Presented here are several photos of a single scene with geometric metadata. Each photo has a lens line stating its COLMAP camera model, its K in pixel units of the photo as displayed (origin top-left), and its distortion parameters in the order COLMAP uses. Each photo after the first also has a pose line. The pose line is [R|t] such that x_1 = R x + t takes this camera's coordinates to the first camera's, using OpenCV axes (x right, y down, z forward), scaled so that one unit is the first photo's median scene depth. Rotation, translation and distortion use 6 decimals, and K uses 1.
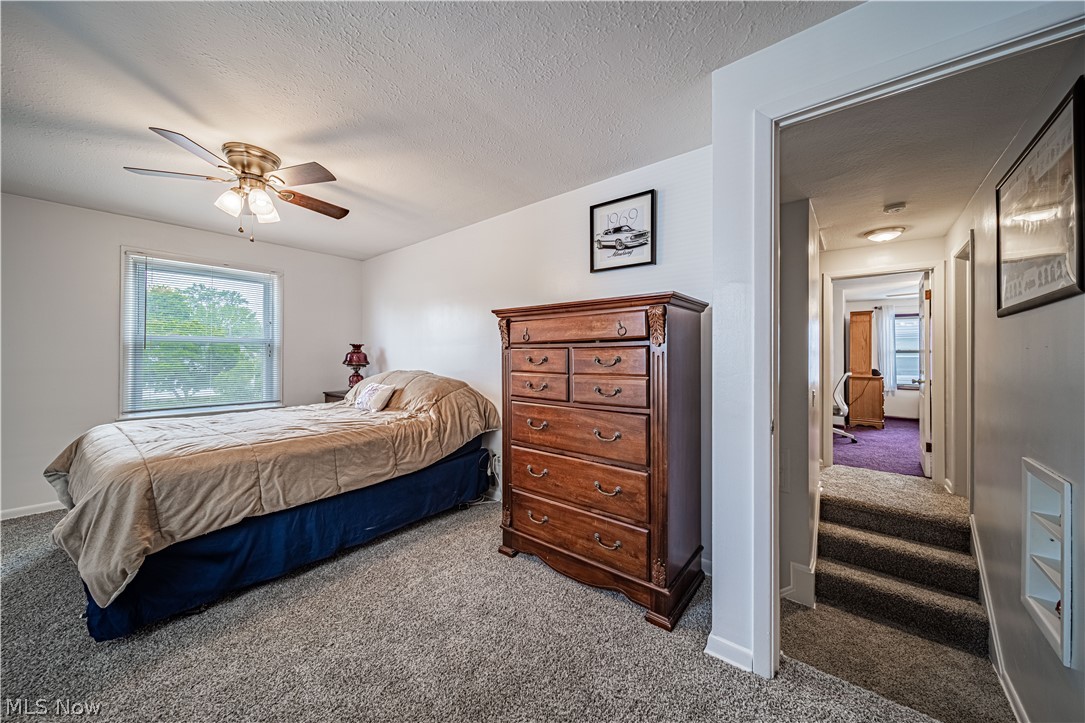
lens RADIAL K [[381.5, 0, 546.0], [0, 381.5, 352.0], [0, 0, 1]] dist [-0.001609, -0.000259]
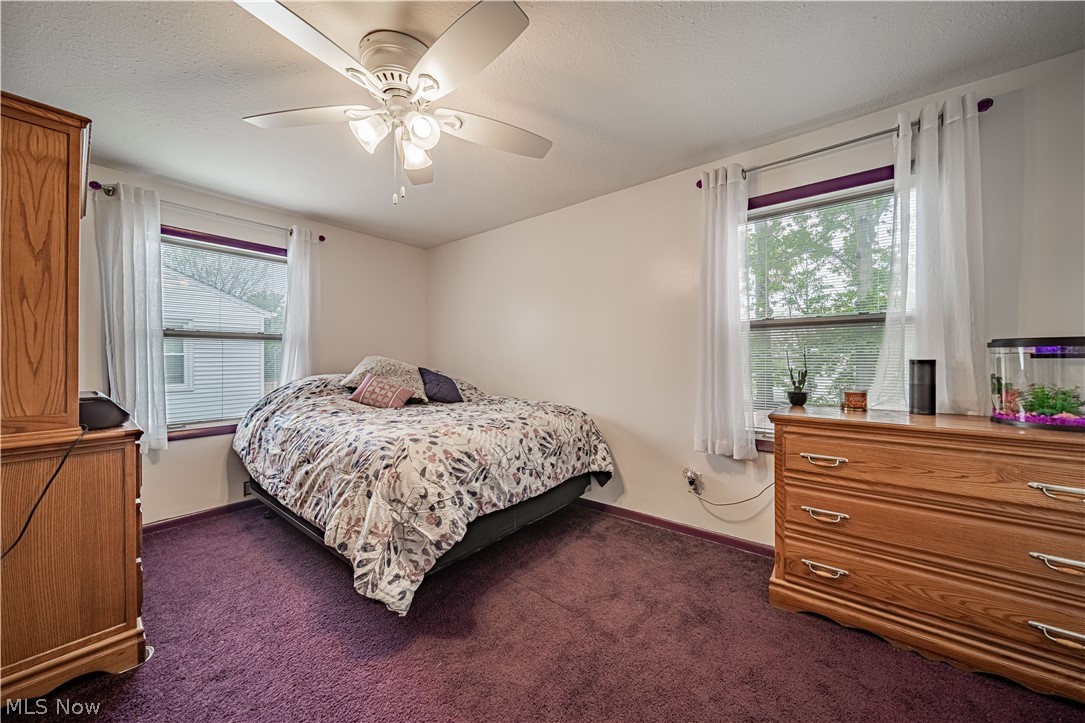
lens RADIAL K [[381.5, 0, 546.0], [0, 381.5, 352.0], [0, 0, 1]] dist [-0.001609, -0.000259]
pose [[-0.027786, 0.002649, 0.999610, 0.705200], [-0.004831, 0.999984, -0.002785, 0.018263], [-0.999602, -0.004906, -0.027773, 0.827159]]
